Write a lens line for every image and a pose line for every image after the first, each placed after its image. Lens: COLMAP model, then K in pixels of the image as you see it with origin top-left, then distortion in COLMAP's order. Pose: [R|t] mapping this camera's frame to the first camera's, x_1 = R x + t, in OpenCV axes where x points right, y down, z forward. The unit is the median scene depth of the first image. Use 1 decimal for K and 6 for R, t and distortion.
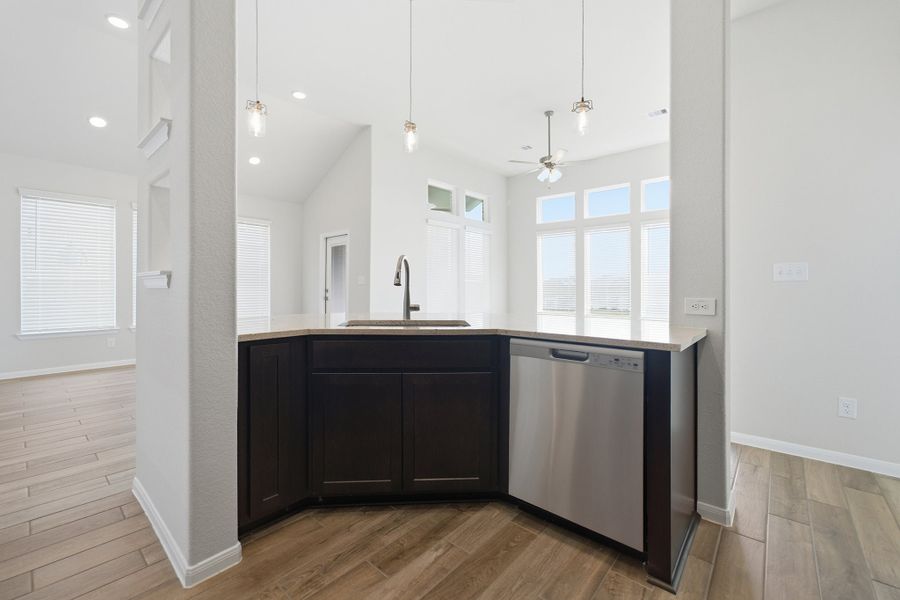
lens RADIAL K [[382.6, 0, 446.4], [0, 382.6, 286.8], [0, 0, 1]] dist [-0.002373, 0.000085]
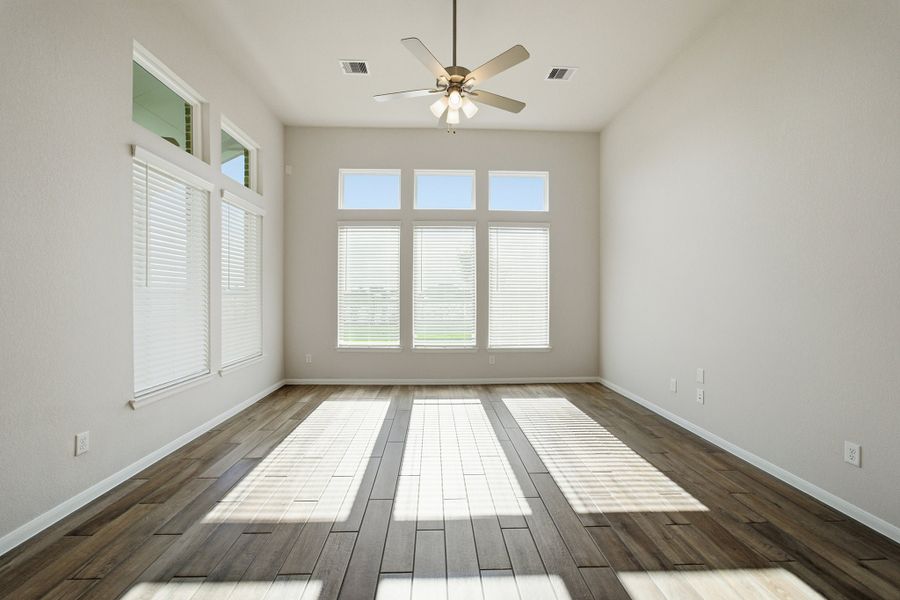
lens RADIAL K [[366.2, 0, 424.3], [0, 366.2, 295.4], [0, 0, 1]] dist [-0.000681, 0.000141]
pose [[0.759728, 0.002681, 0.650236, -0.066882], [-0.007530, 0.999961, 0.004675, -0.026742], [-0.650198, -0.008448, 0.759718, 0.519316]]
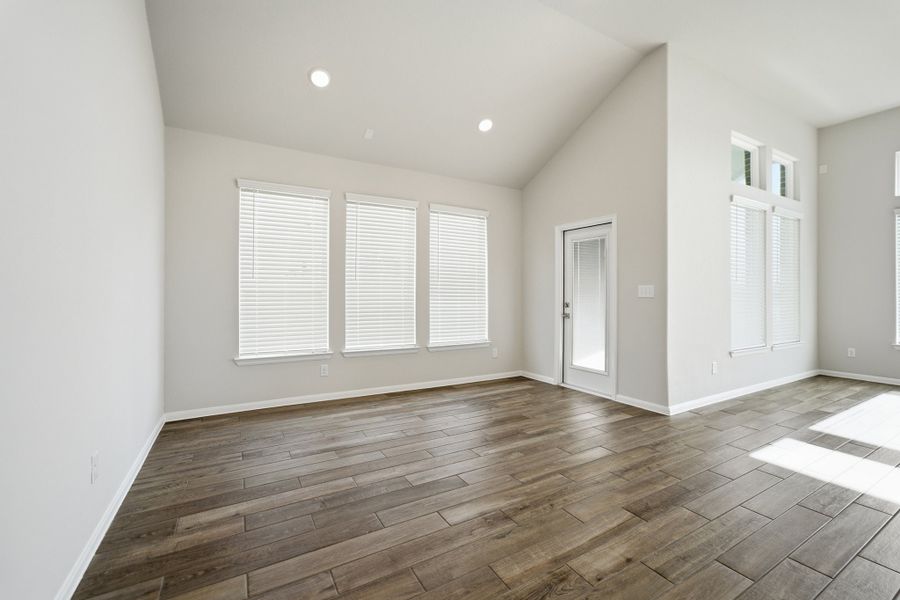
lens RADIAL K [[378.0, 0, 451.6], [0, 378.0, 291.7], [0, 0, 1]] dist [-0.012216, 0.000523]
pose [[0.947284, 0.002791, -0.320382, -0.289266], [-0.003419, 0.999993, -0.001399, -0.012928], [0.320376, 0.002421, 0.947288, 0.259603]]
